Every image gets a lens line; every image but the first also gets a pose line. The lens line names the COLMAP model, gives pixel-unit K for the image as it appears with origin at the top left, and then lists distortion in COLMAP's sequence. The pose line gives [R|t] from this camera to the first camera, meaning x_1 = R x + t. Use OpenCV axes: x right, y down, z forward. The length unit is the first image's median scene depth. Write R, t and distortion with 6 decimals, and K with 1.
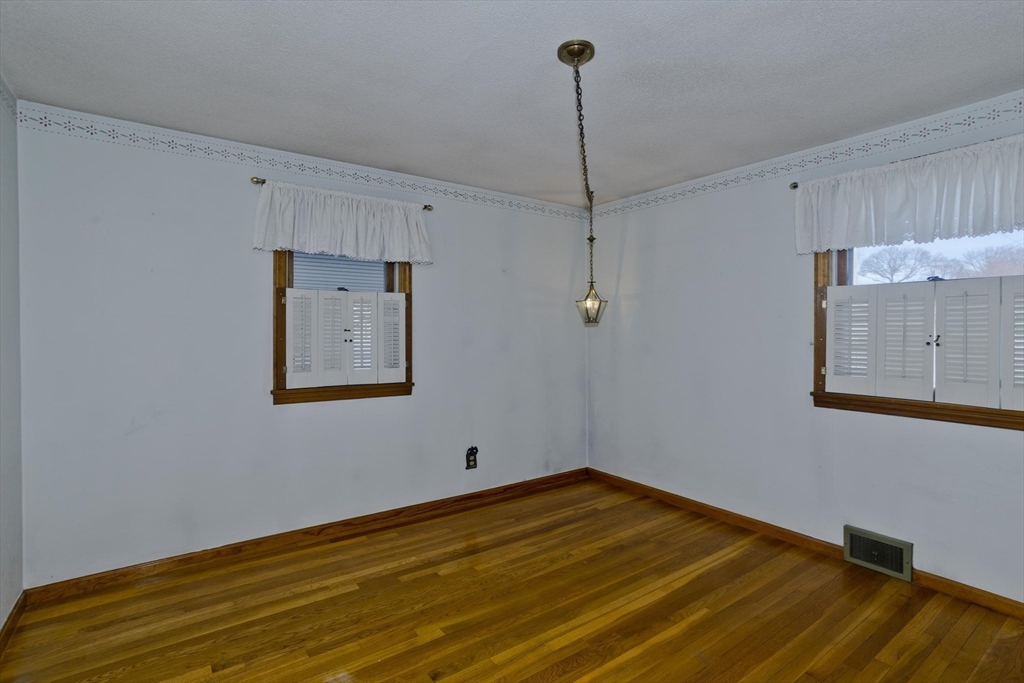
lens RADIAL K [[502.2, 0, 510.1], [0, 502.2, 333.7], [0, 0, 1]] dist [-0.017255, 0.012335]
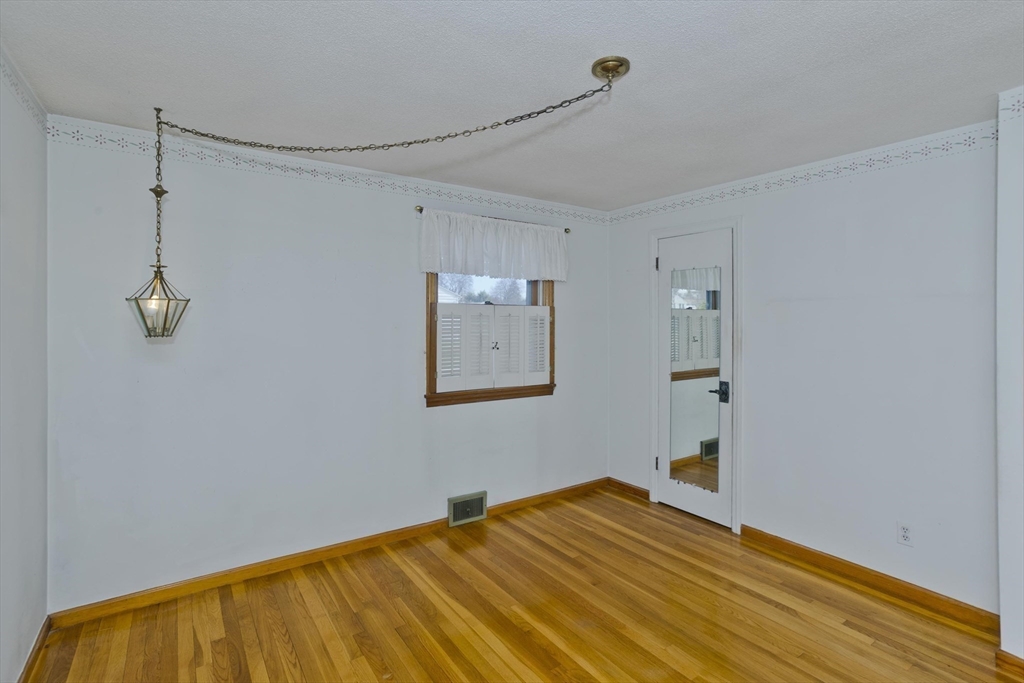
lens RADIAL K [[502.2, 0, 514.1], [0, 502.2, 335.3], [0, 0, 1]] dist [-0.017255, 0.012335]
pose [[0.026969, -0.016773, 0.999496, -0.529305], [0.018182, 0.999702, 0.016286, -0.034293], [-0.999471, 0.017734, 0.027266, 0.769642]]
